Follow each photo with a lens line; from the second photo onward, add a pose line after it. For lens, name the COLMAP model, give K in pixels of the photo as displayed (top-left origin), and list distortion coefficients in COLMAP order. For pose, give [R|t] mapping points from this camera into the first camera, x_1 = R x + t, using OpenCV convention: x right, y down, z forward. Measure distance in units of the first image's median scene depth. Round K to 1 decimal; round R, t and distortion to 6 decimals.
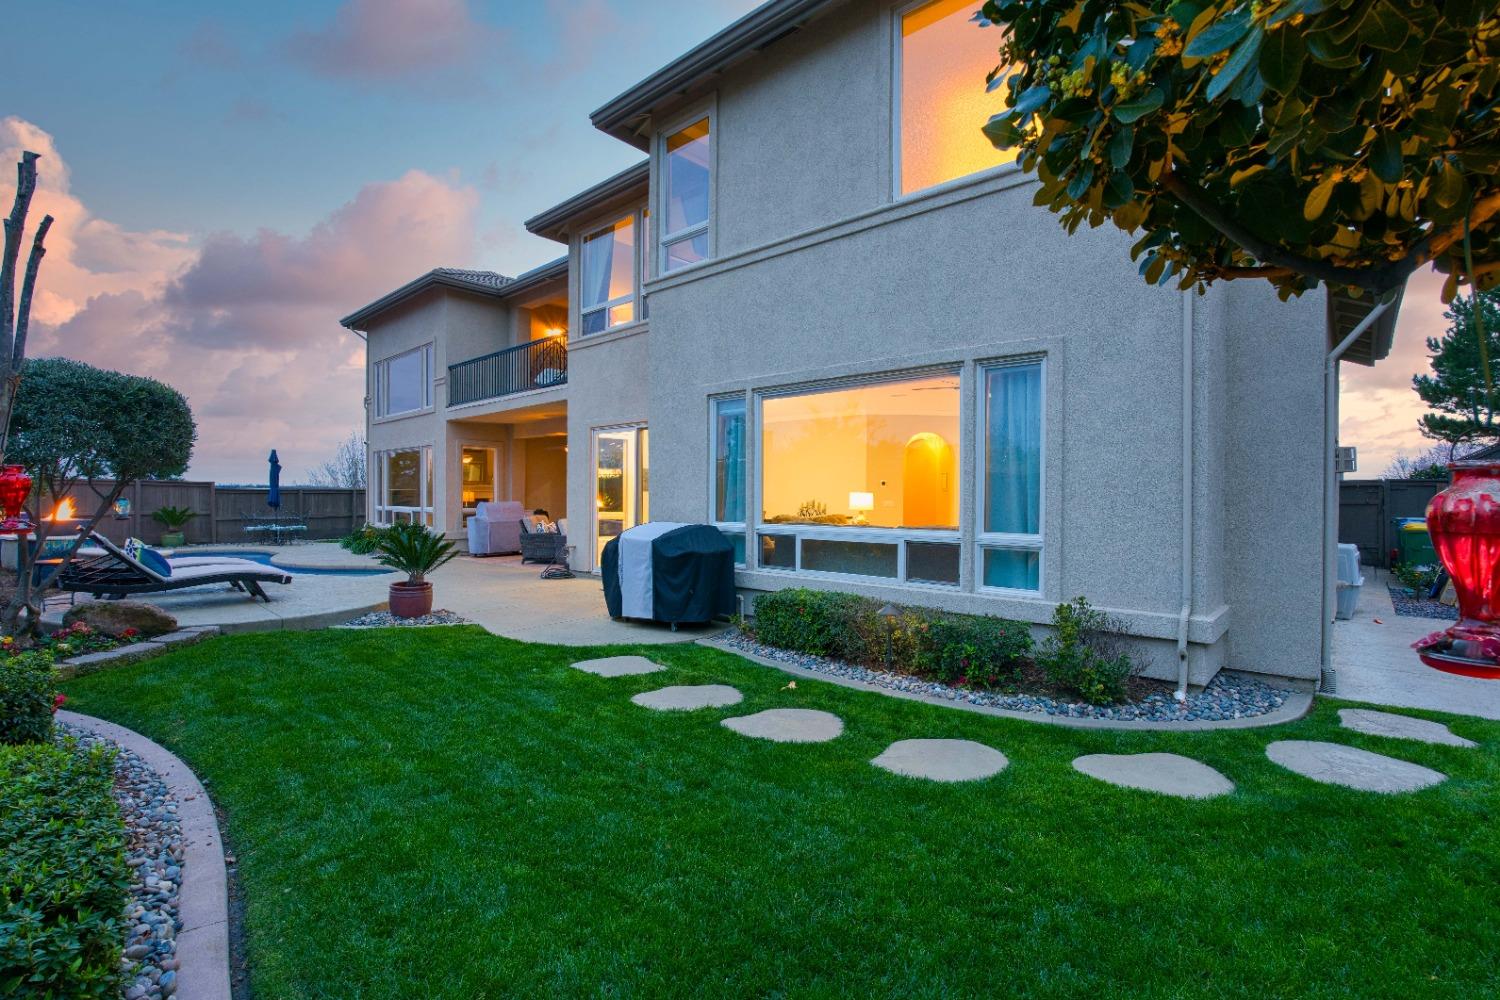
lens RADIAL K [[695.9, 0, 745.5], [0, 695.9, 500.1], [0, 0, 1]] dist [-0.053977, 0.018698]
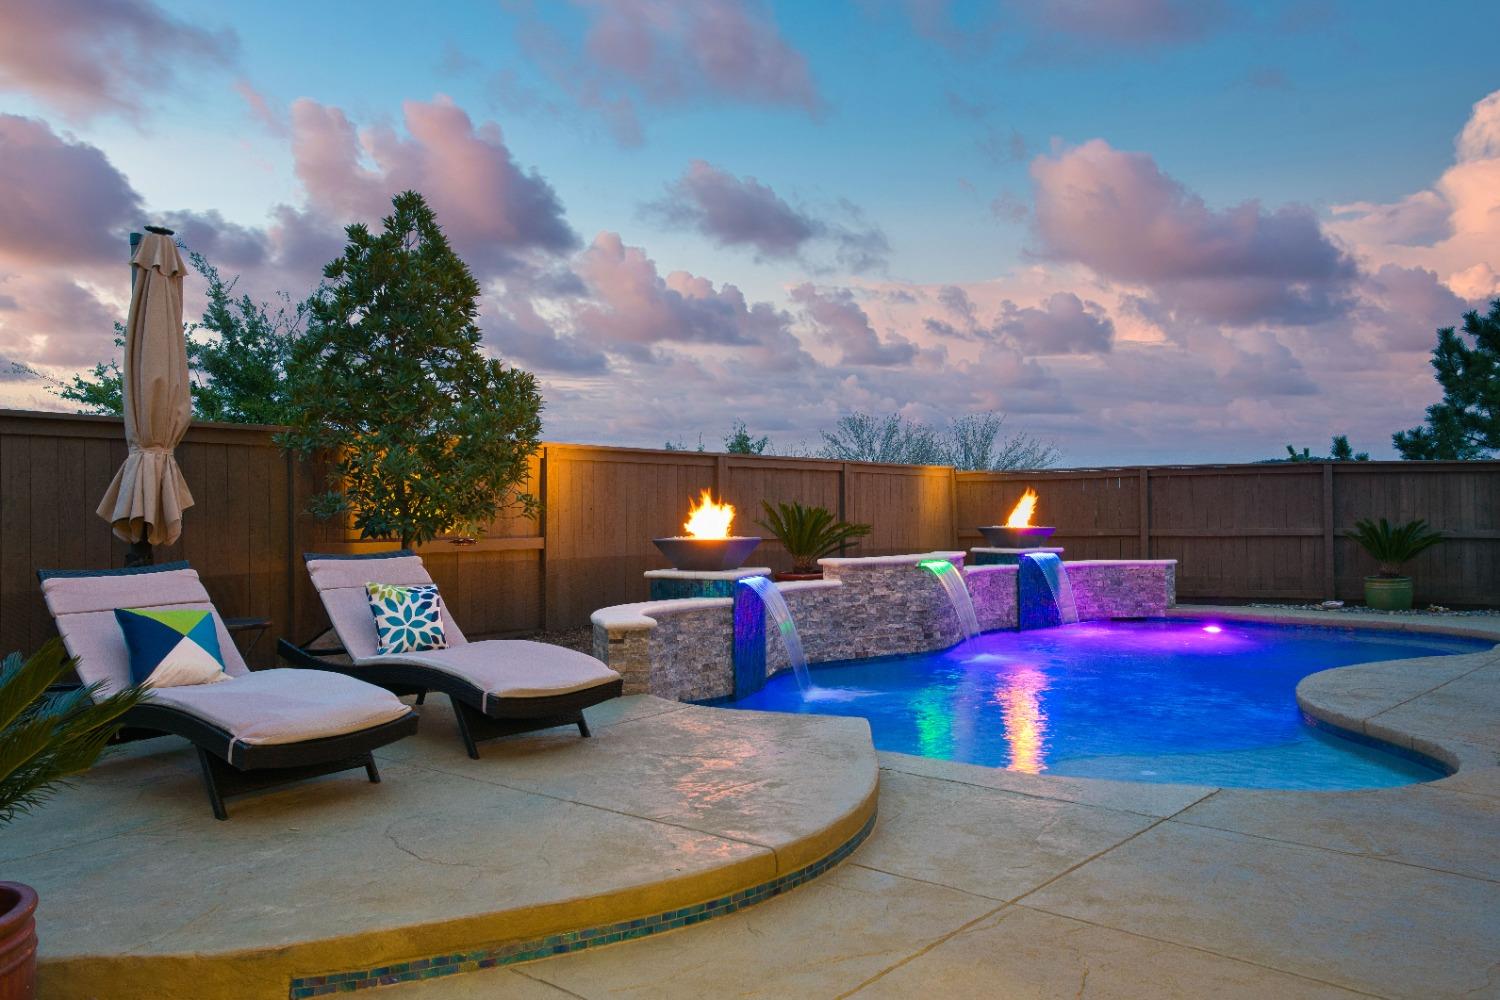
lens RADIAL K [[1186.2, 0, 747.2], [0, 1186.2, 503.6], [0, 0, 1]] dist [0.065933, 0.011771]
pose [[0.028919, -0.009246, -0.999539, -0.071886], [0.000677, 0.999957, -0.009231, 0.007235], [0.999582, -0.000410, 0.028924, 0.587680]]
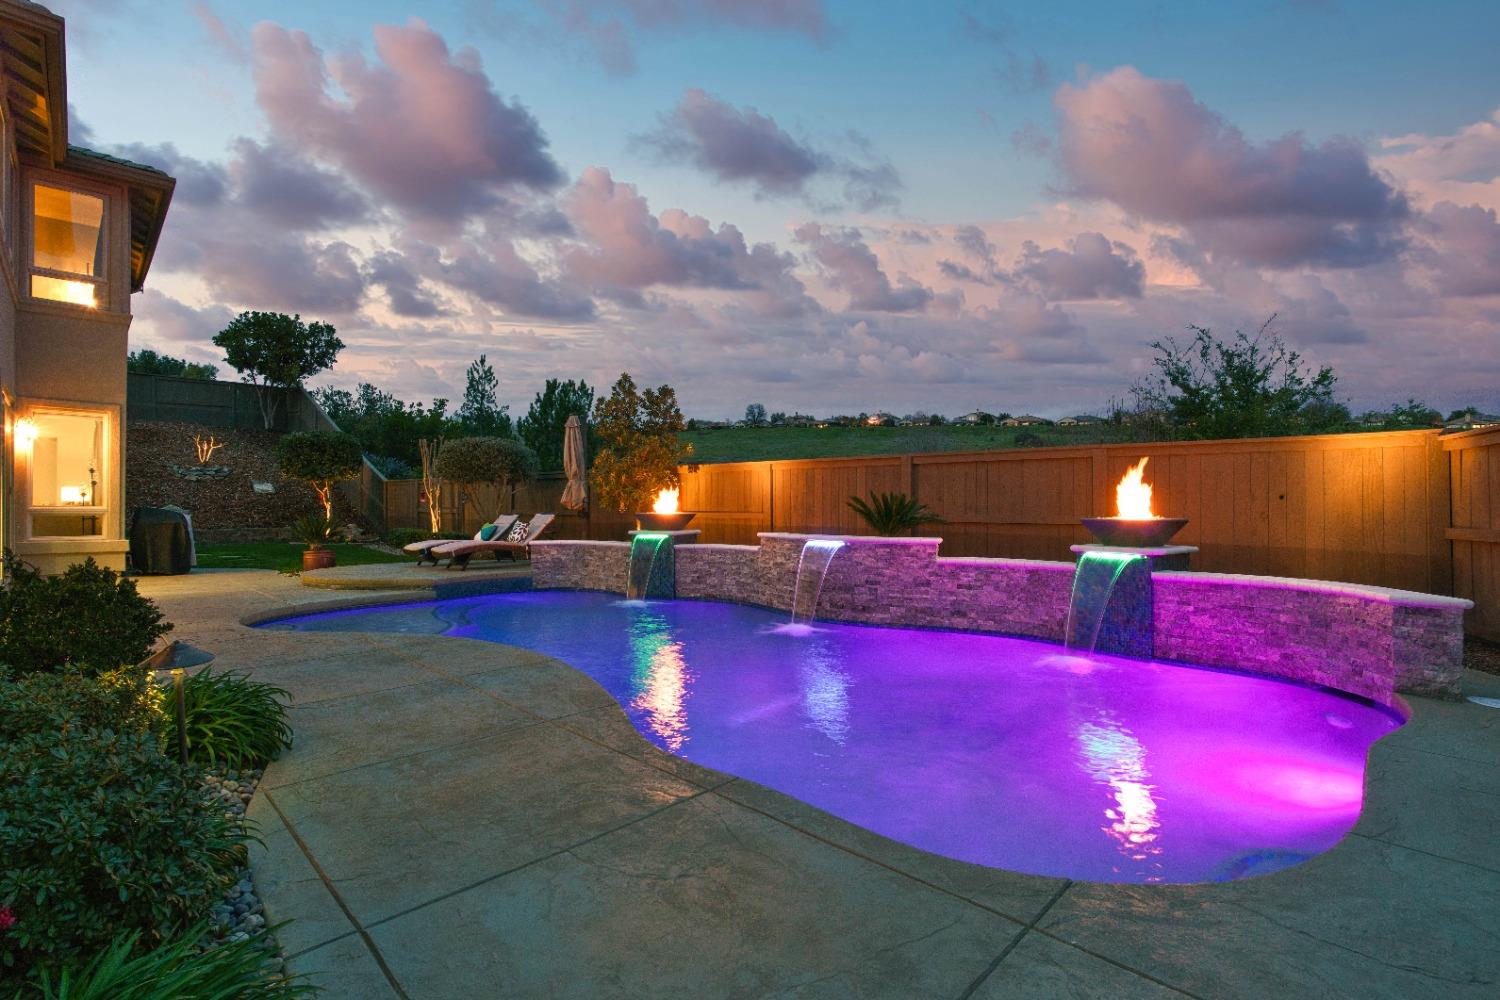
lens RADIAL K [[695.9, 0, 745.5], [0, 695.9, 500.1], [0, 0, 1]] dist [-0.053977, 0.018698]
pose [[-0.999030, -0.002030, 0.043995, -0.686724], [-0.002001, 0.999998, 0.000687, 0.006429], [-0.043997, 0.000599, -0.999031, 1.150569]]
